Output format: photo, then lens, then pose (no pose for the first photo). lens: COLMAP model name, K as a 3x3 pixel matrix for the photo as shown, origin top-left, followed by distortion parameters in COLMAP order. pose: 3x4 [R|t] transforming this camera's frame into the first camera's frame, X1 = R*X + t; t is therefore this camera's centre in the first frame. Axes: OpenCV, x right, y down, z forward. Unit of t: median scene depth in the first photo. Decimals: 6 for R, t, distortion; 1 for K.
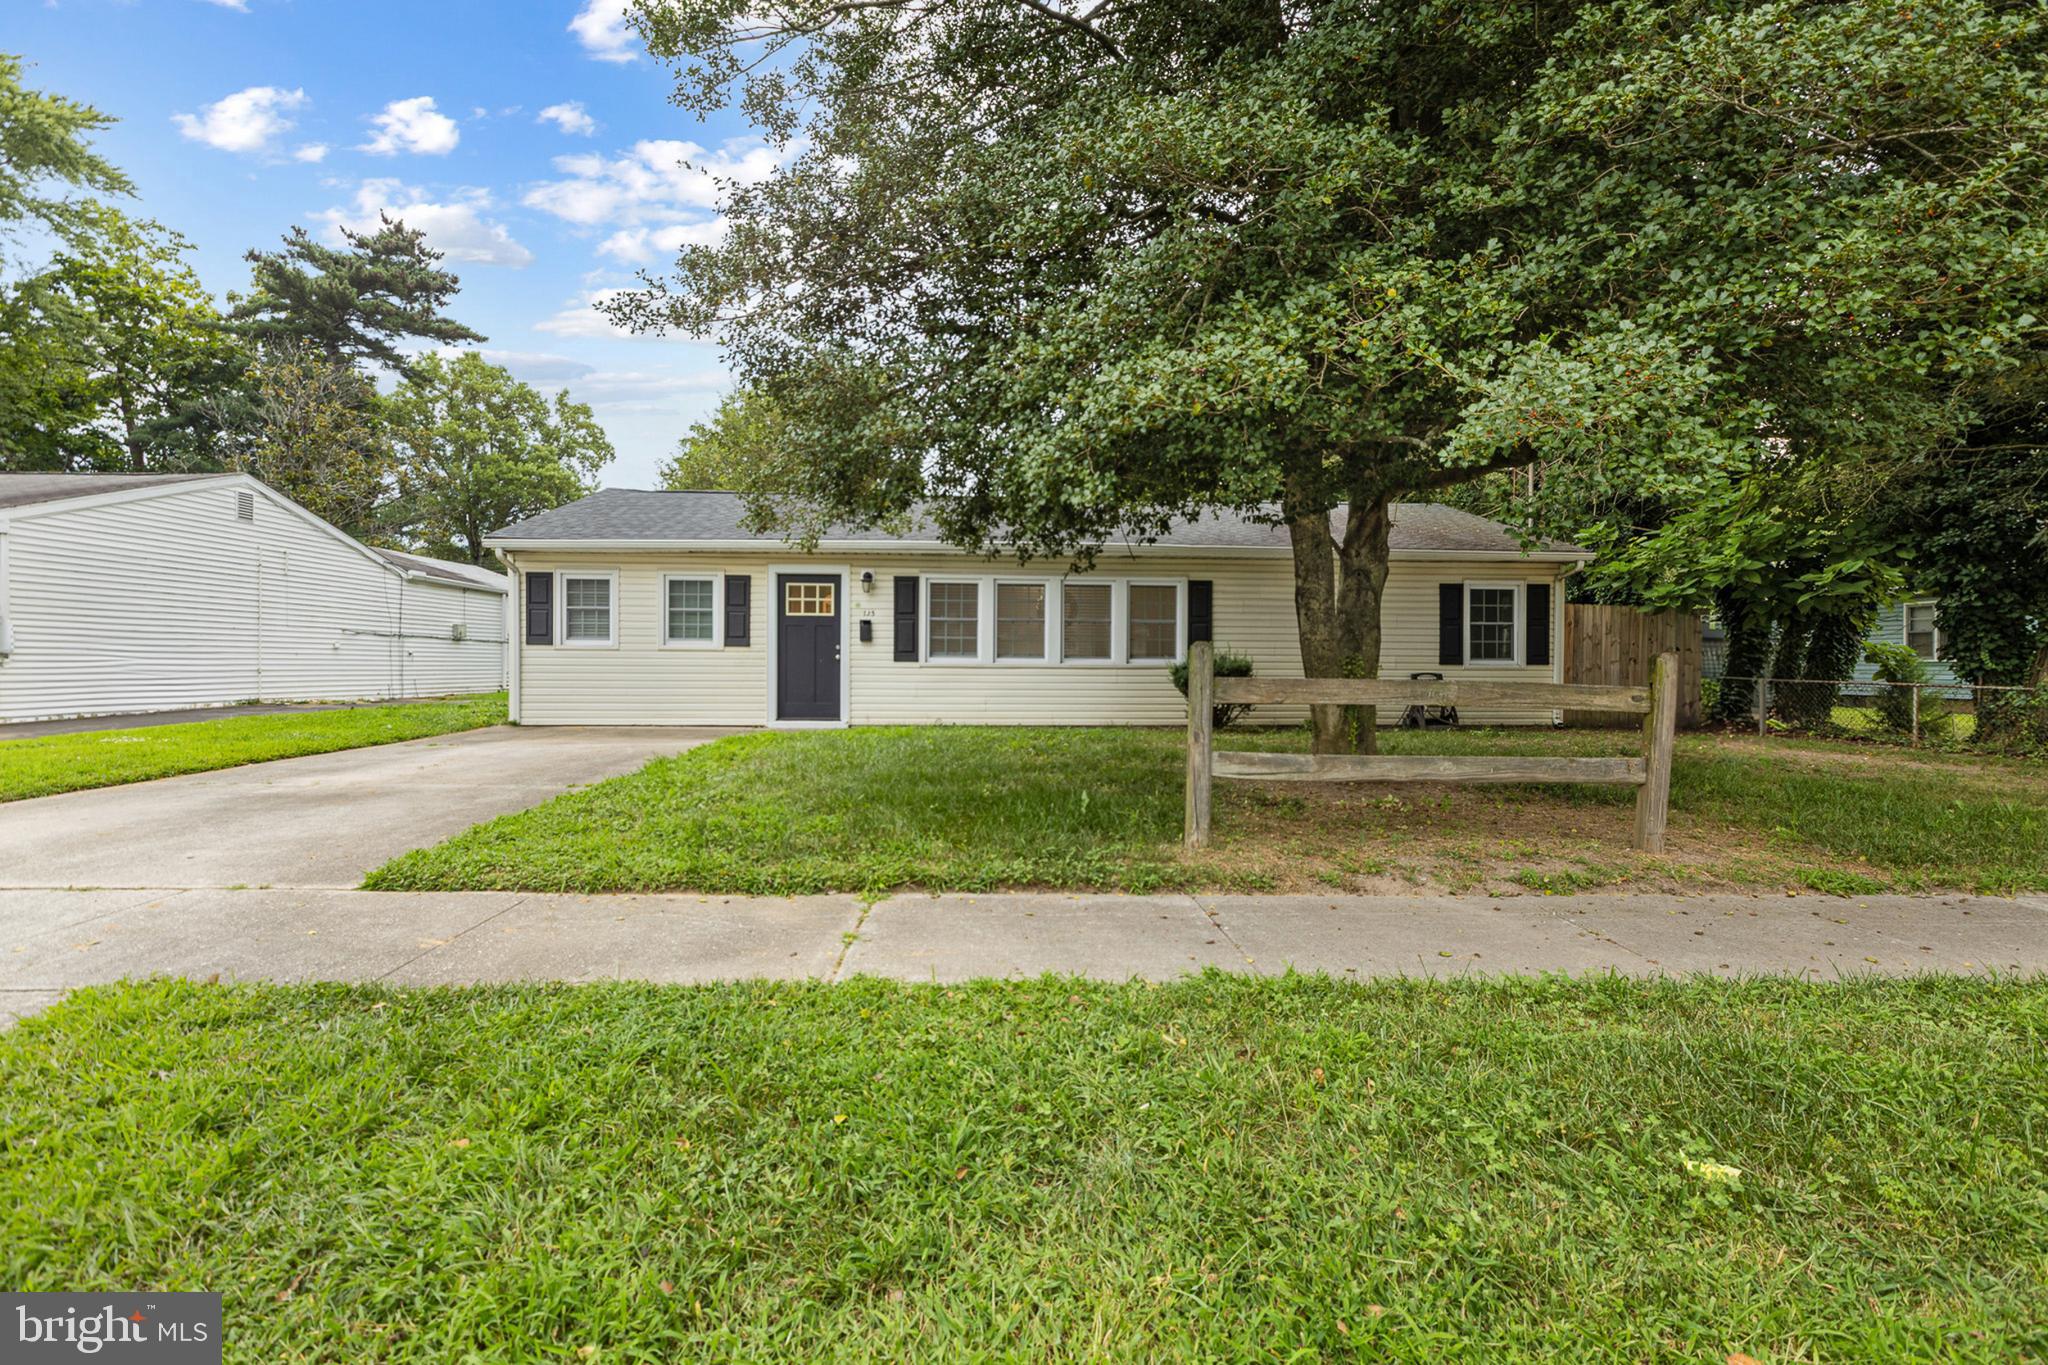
lens RADIAL K [[851.2, 0, 1018.6], [0, 851.2, 653.1], [0, 0, 1]] dist [0.000802, 0.000197]
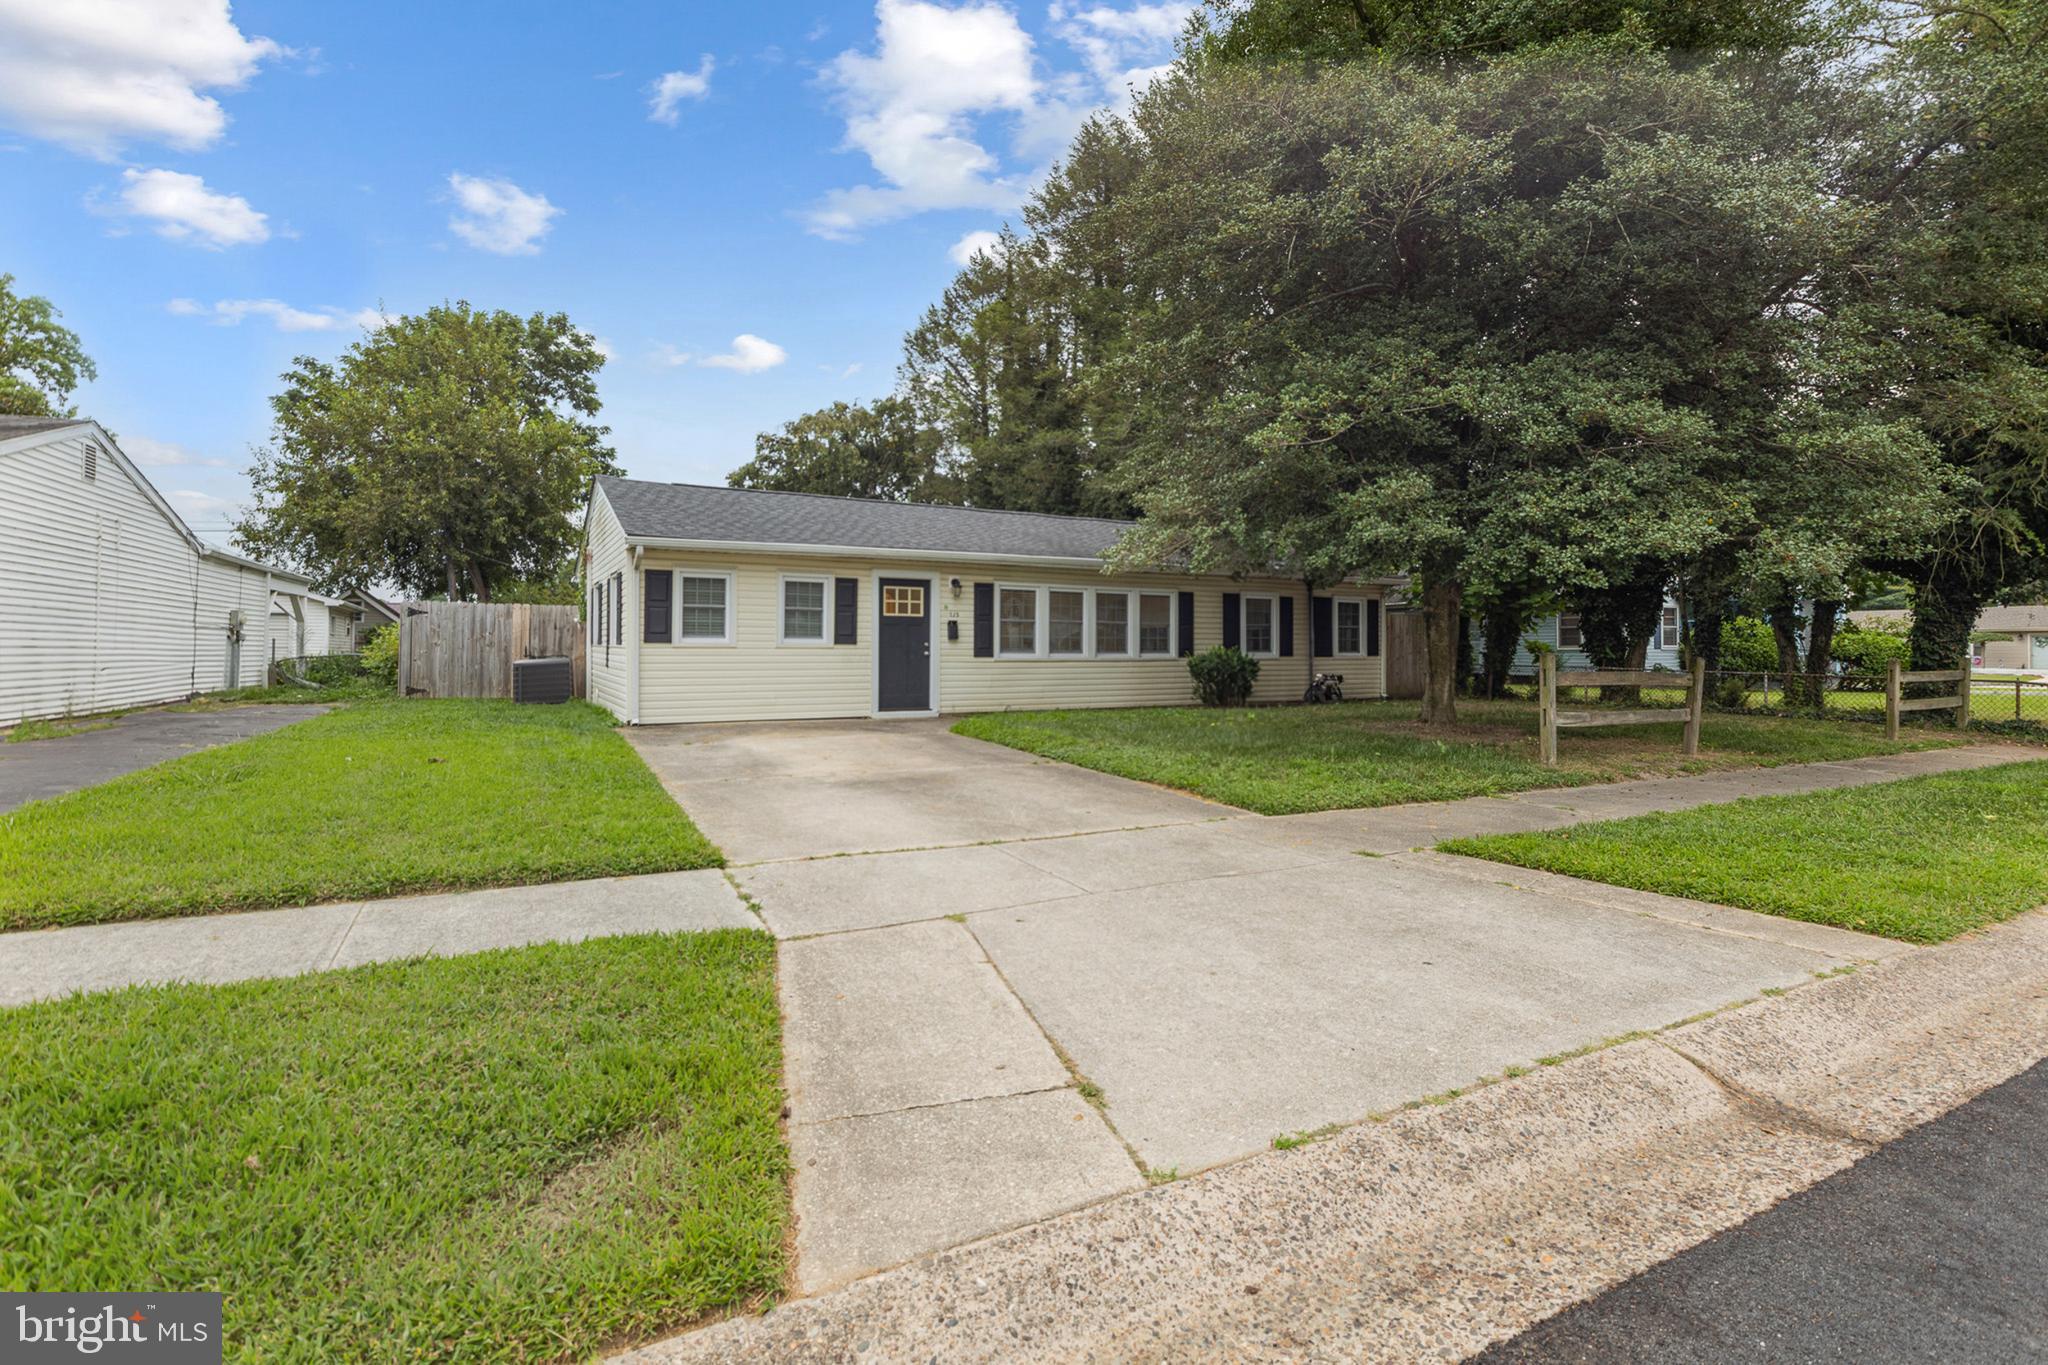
lens RADIAL K [[851.2, 0, 1018.6], [0, 851.2, 653.1], [0, 0, 1]] dist [0.000802, 0.000197]
pose [[0.910315, -0.005579, 0.413879, -0.567262], [-0.000575, 0.999891, 0.014742, -0.012594], [-0.413916, -0.013657, 0.910213, -0.066758]]
